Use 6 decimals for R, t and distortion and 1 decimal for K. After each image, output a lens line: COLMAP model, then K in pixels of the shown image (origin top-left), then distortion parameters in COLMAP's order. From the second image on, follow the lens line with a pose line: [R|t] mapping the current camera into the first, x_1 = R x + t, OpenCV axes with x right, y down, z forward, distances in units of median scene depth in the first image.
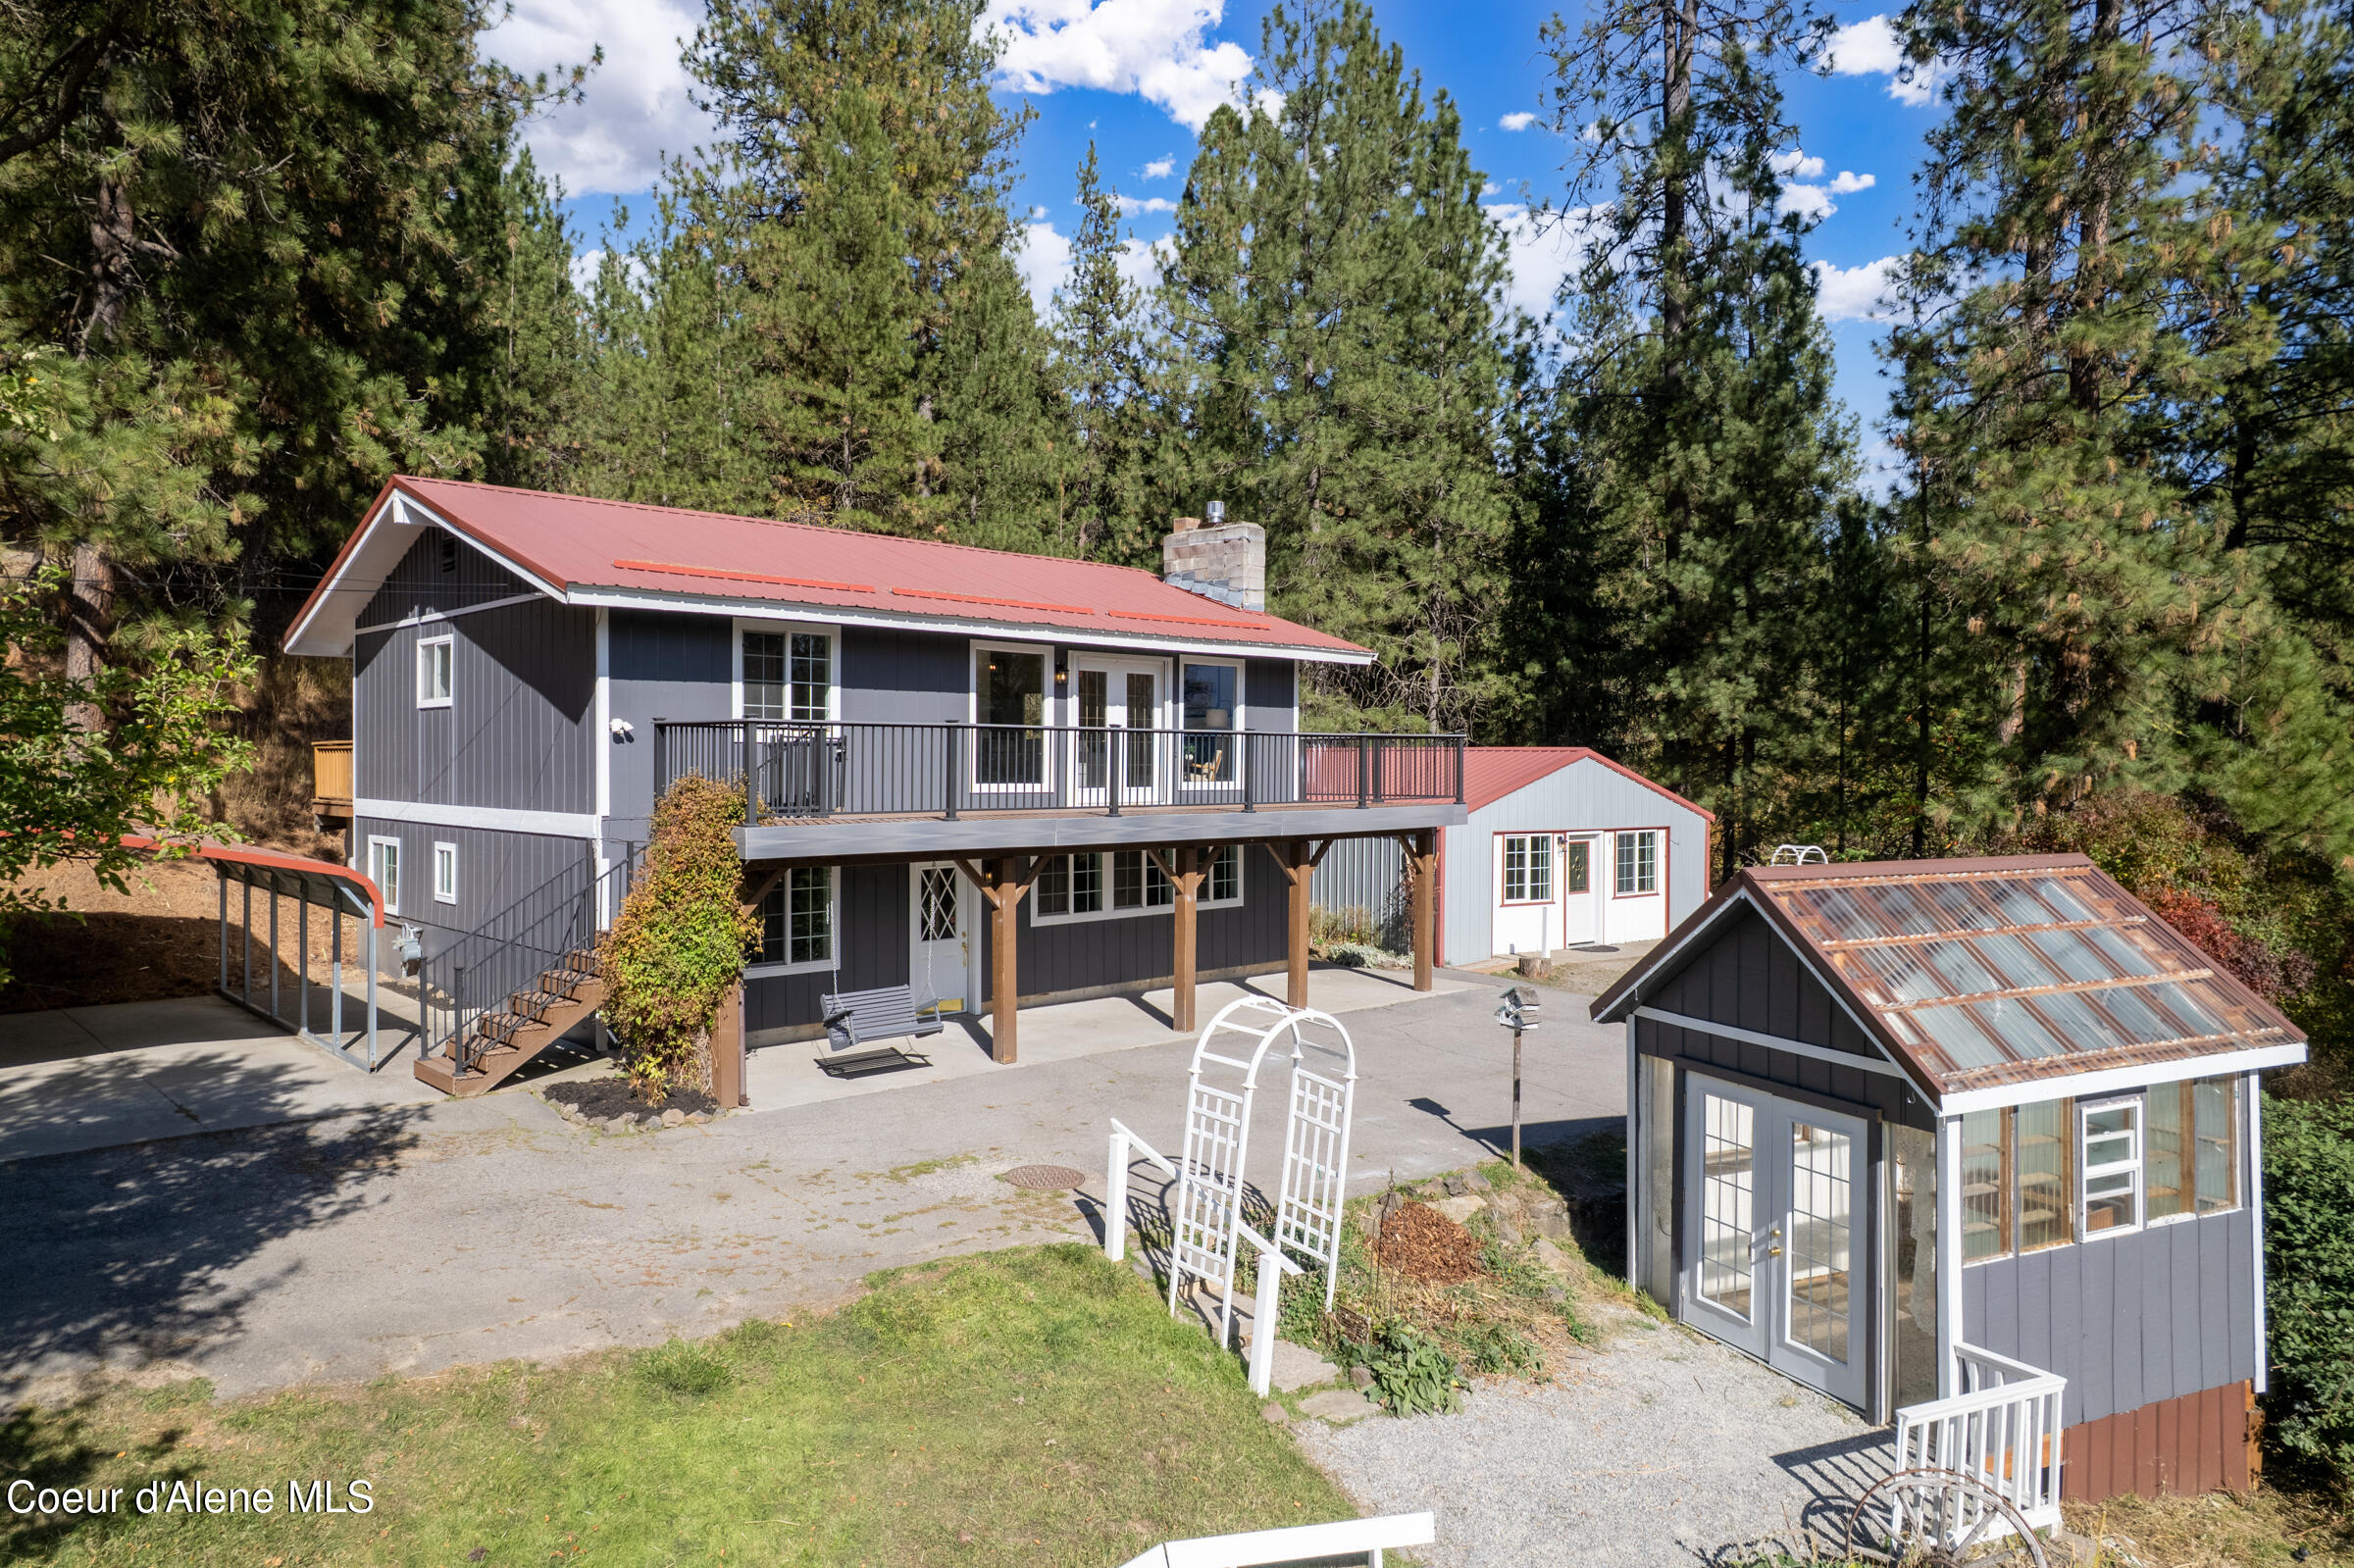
lens RADIAL K [[1492.4, 0, 1177.0], [0, 1492.4, 784.0], [0, 0, 1]] dist [-0.089122, 0.071887]
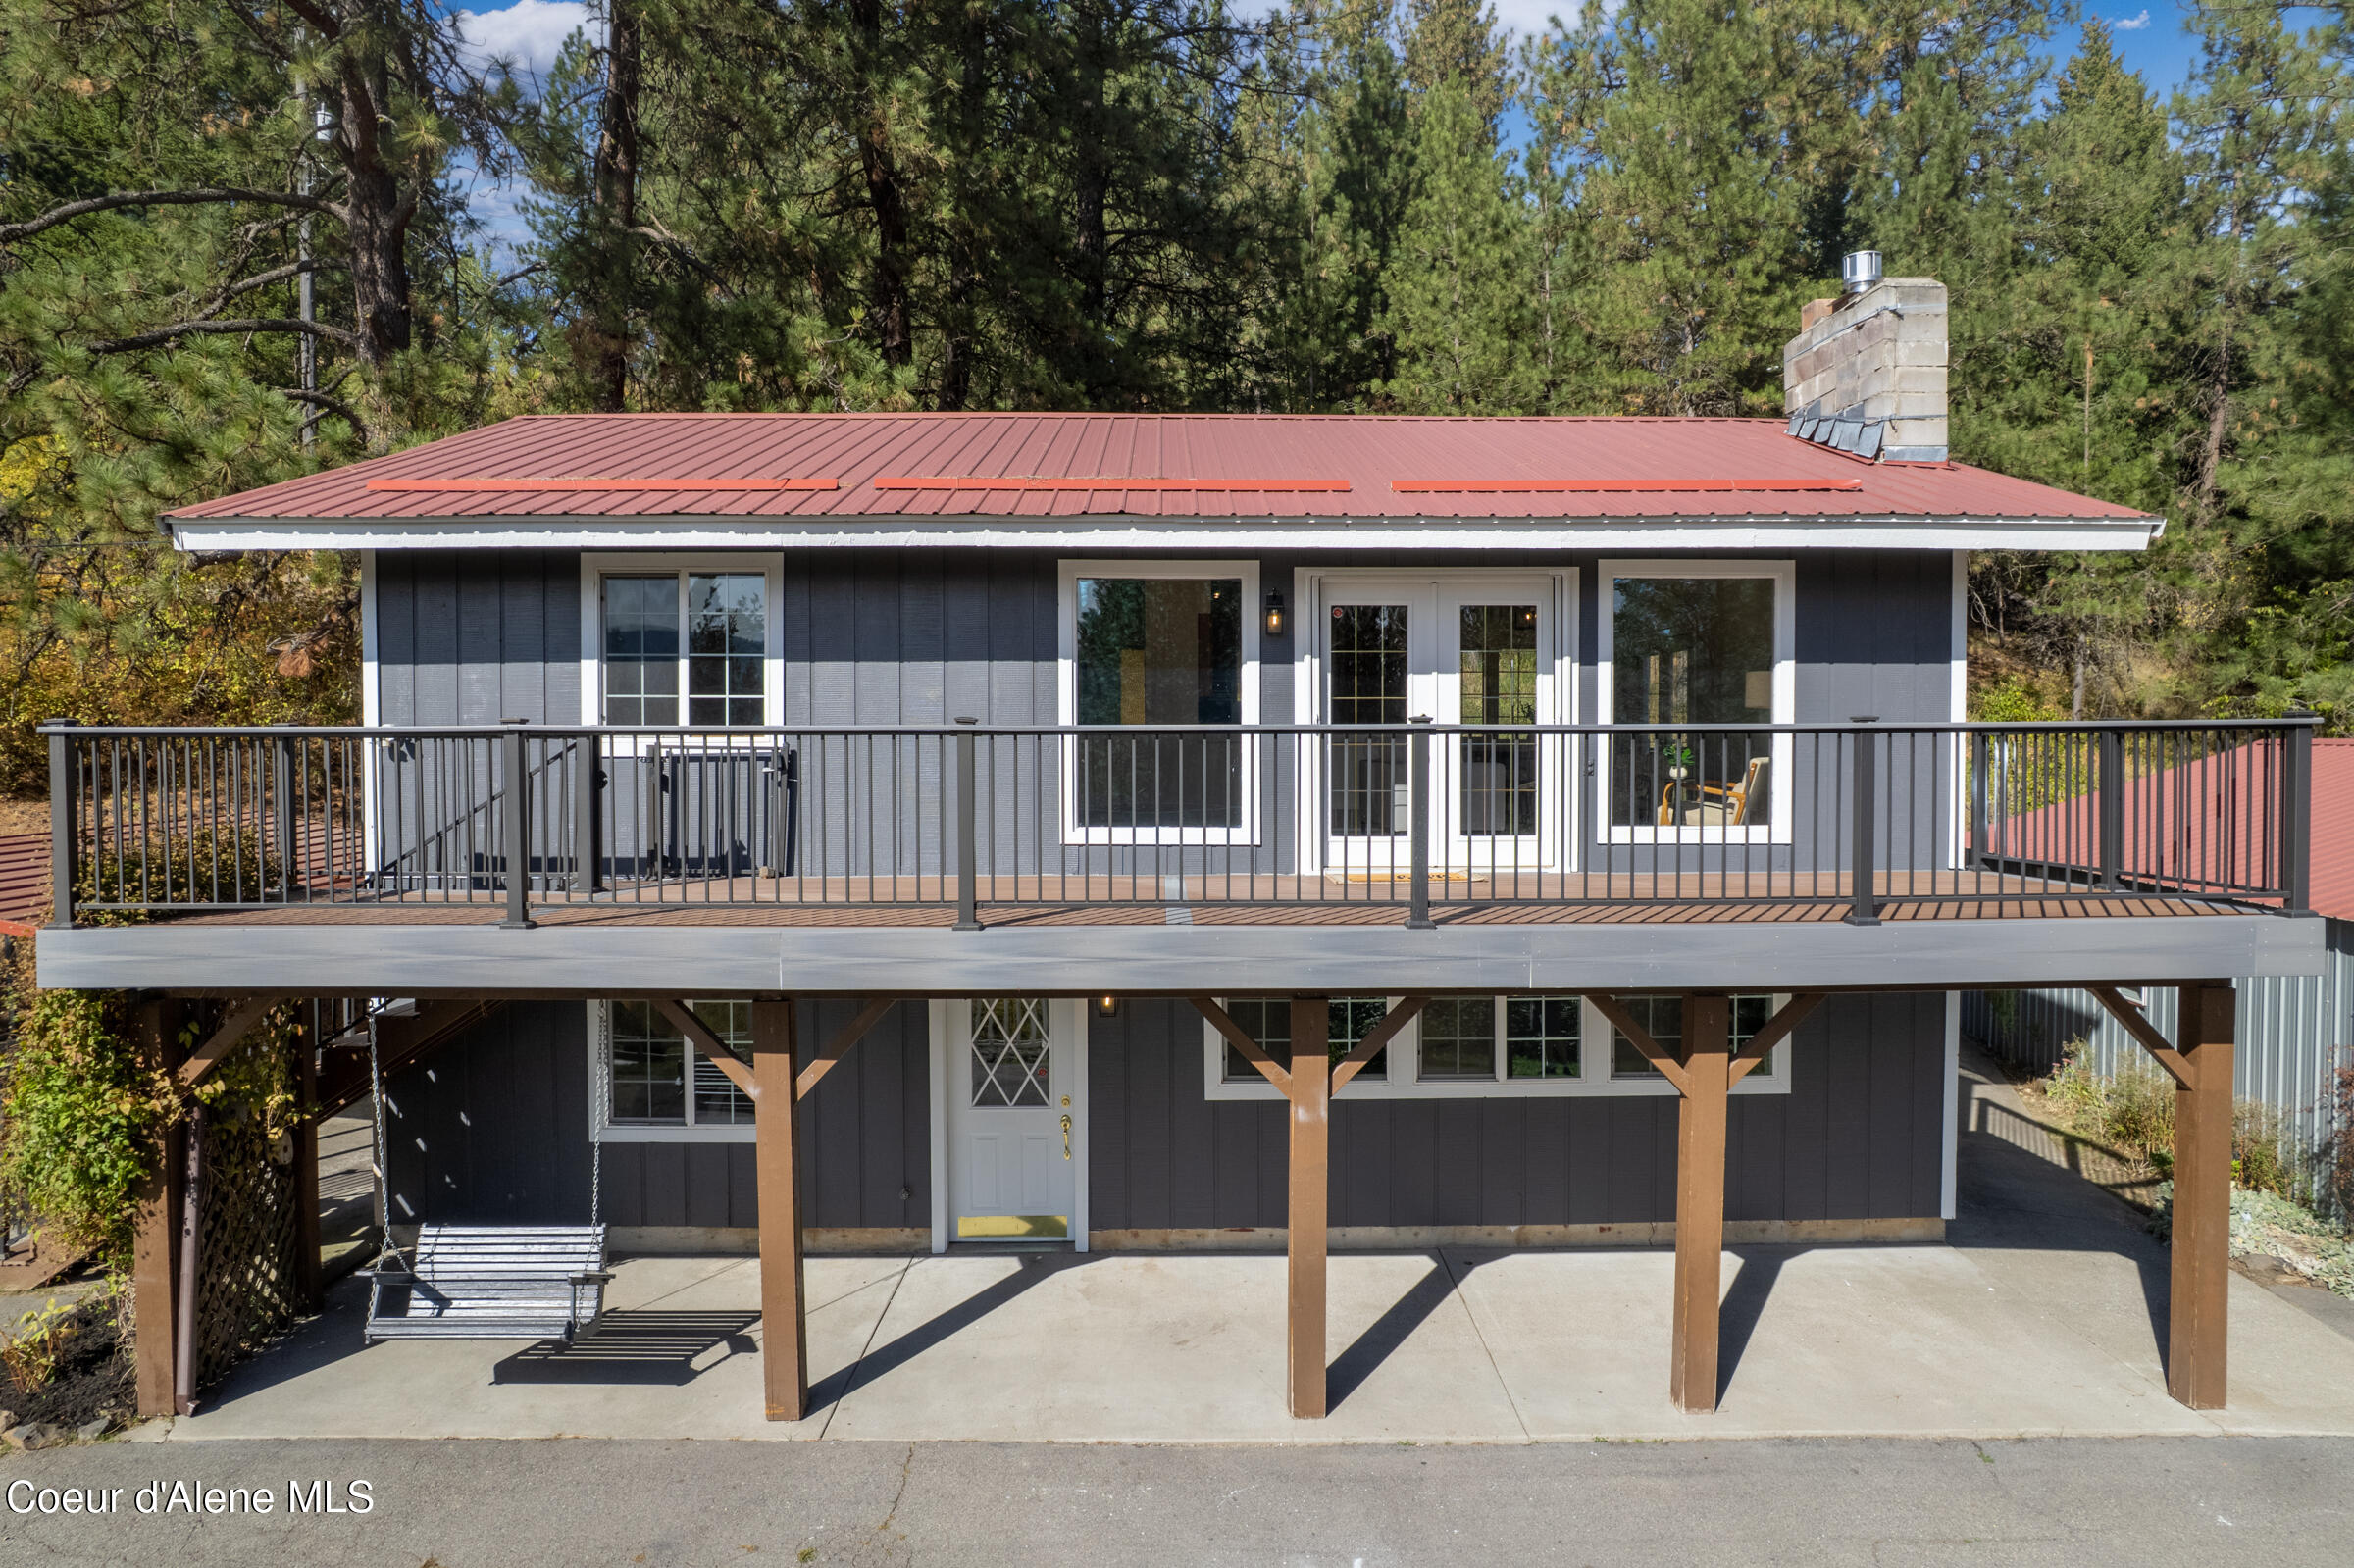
lens RADIAL K [[1492.4, 0, 1177.0], [0, 1492.4, 784.0], [0, 0, 1]] dist [-0.089122, 0.071887]
pose [[0.716304, 0.014926, -0.697628, 0.246678], [-0.006404, 0.999870, 0.014816, -0.022481], [0.697759, -0.006145, 0.716306, 0.594932]]
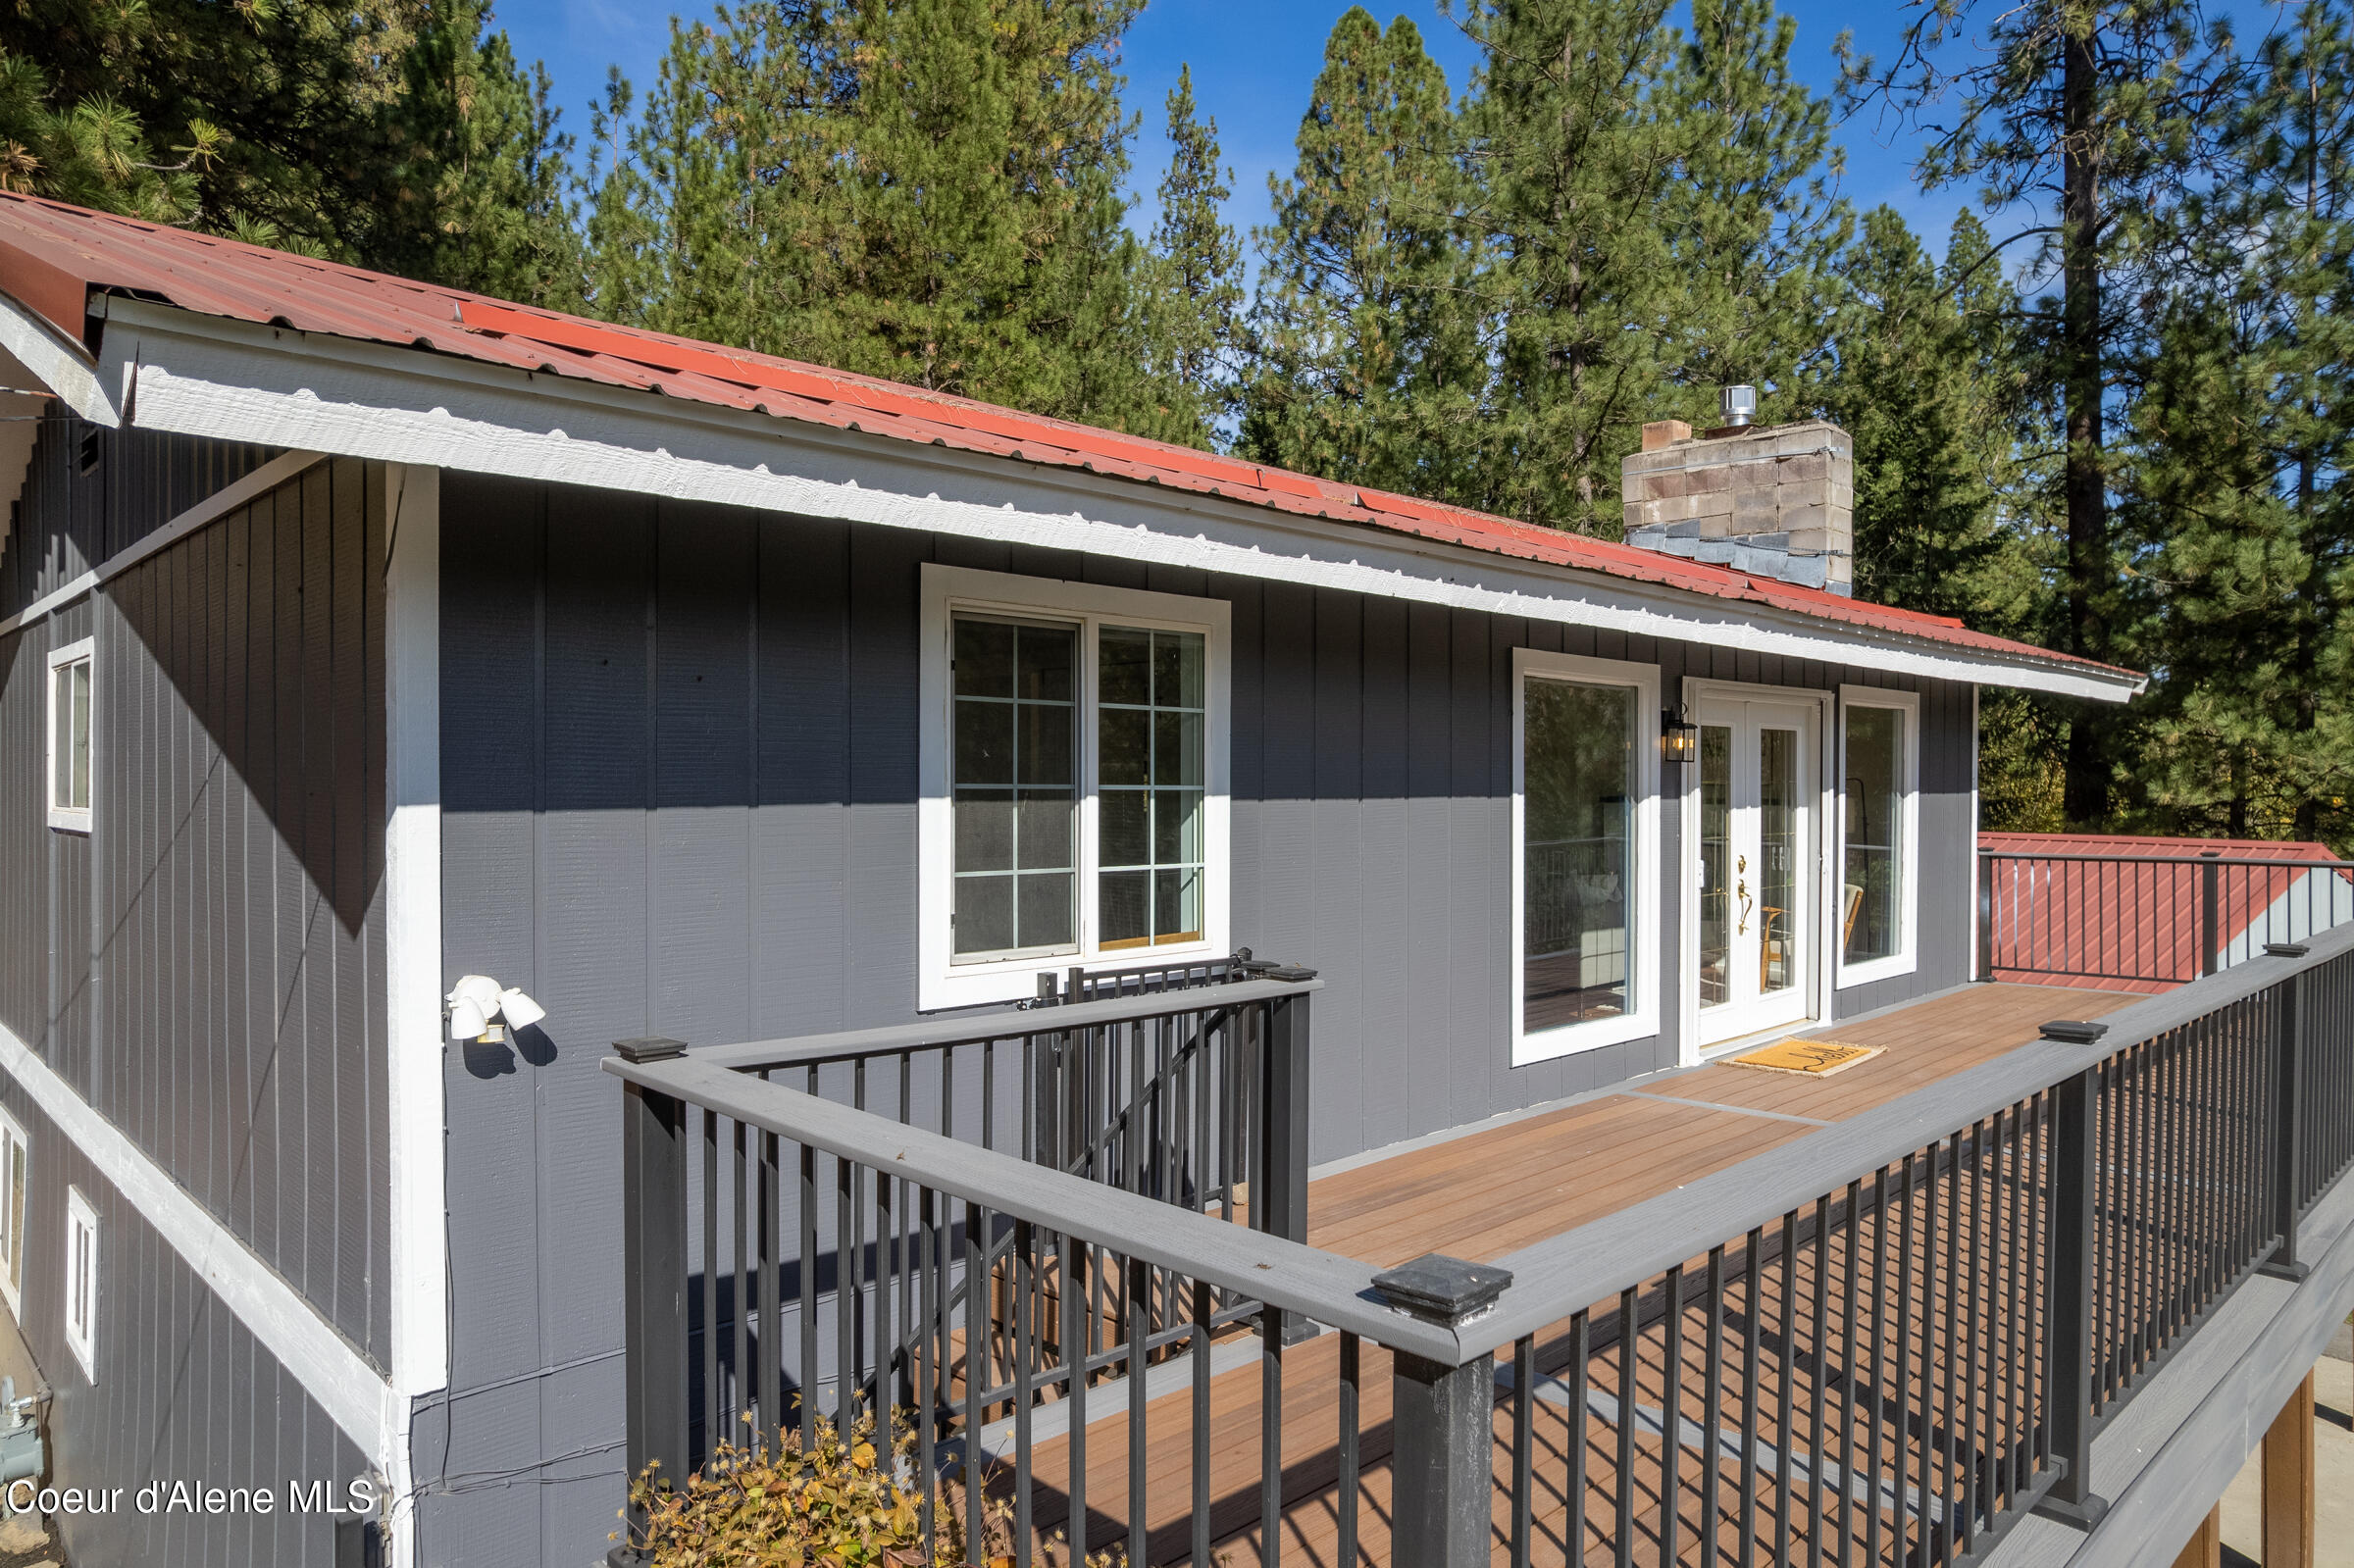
lens RADIAL K [[1492.4, 0, 1177.0], [0, 1492.4, 784.0], [0, 0, 1]] dist [-0.089122, 0.071887]
pose [[0.999944, -0.003515, -0.009994, -0.201576], [0.003410, 0.999940, -0.010438, -0.055436], [0.010030, 0.010403, 0.999896, 0.584191]]
